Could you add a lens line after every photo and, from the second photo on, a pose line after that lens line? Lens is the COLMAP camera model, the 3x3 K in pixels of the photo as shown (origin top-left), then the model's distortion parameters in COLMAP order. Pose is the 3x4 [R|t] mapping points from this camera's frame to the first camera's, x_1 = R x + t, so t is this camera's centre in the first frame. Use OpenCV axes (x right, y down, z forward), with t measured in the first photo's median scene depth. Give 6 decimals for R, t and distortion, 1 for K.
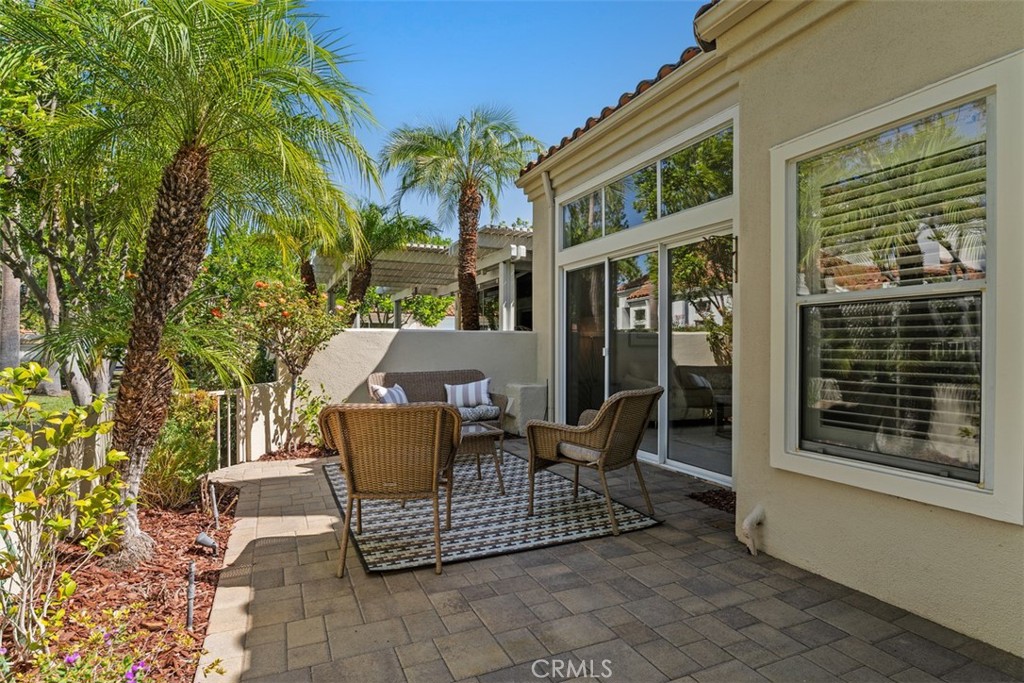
lens RADIAL K [[533.4, 0, 506.6], [0, 533.4, 364.0], [0, 0, 1]] dist [-0.015933, 0.000248]
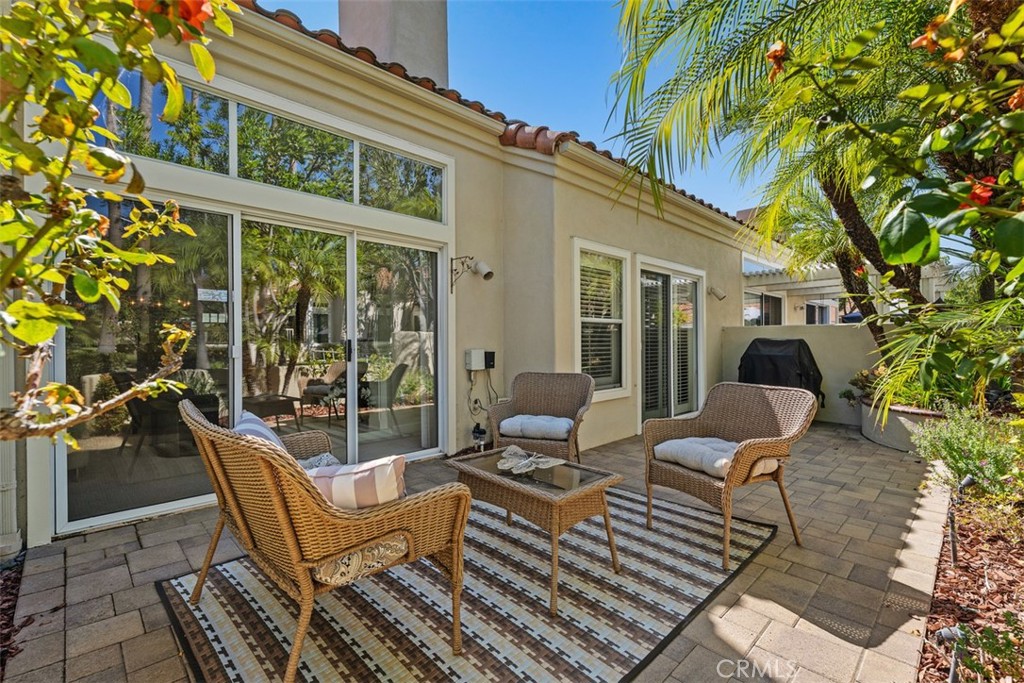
lens RADIAL K [[458.1, 0, 511.1], [0, 458.1, 339.7], [0, 0, 1]] dist [0.003757, 0.000206]
pose [[-0.357766, 0.010137, 0.933756, -0.948048], [0.040021, 0.999189, 0.004487, -0.058249], [-0.932953, 0.038975, -0.357882, 1.786420]]
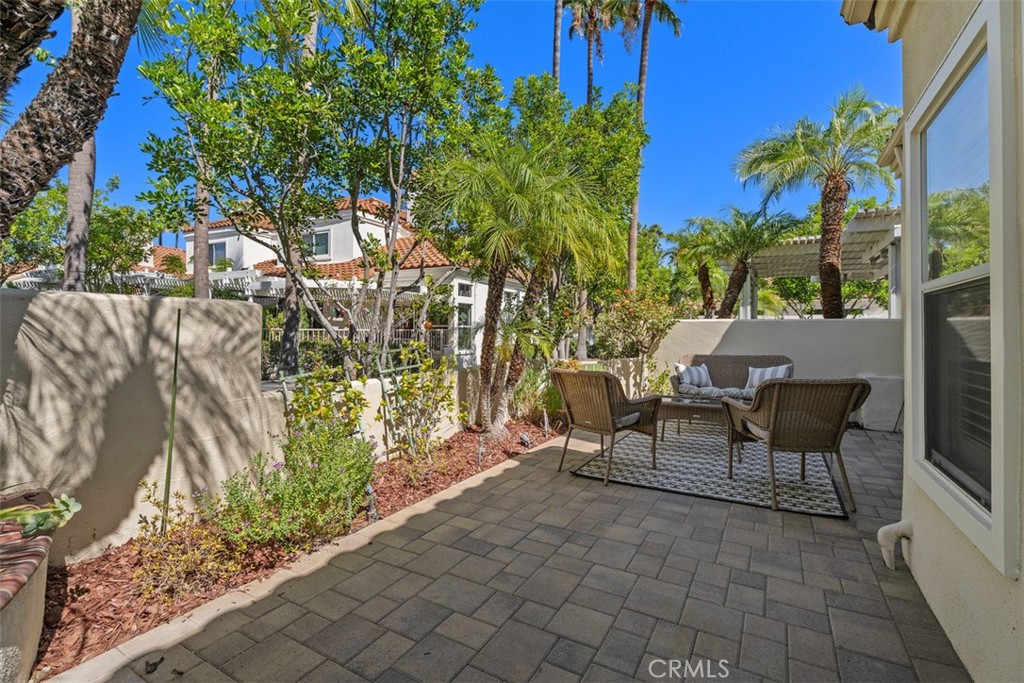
lens RADIAL K [[458.1, 0, 517.9], [0, 458.1, 336.9], [0, 0, 1]] dist [0.003757, 0.000206]
pose [[0.603352, 0.014656, -0.797340, 0.716685], [-0.031623, 0.999484, -0.005558, -0.011591], [0.796848, 0.028568, 0.603505, 0.004732]]
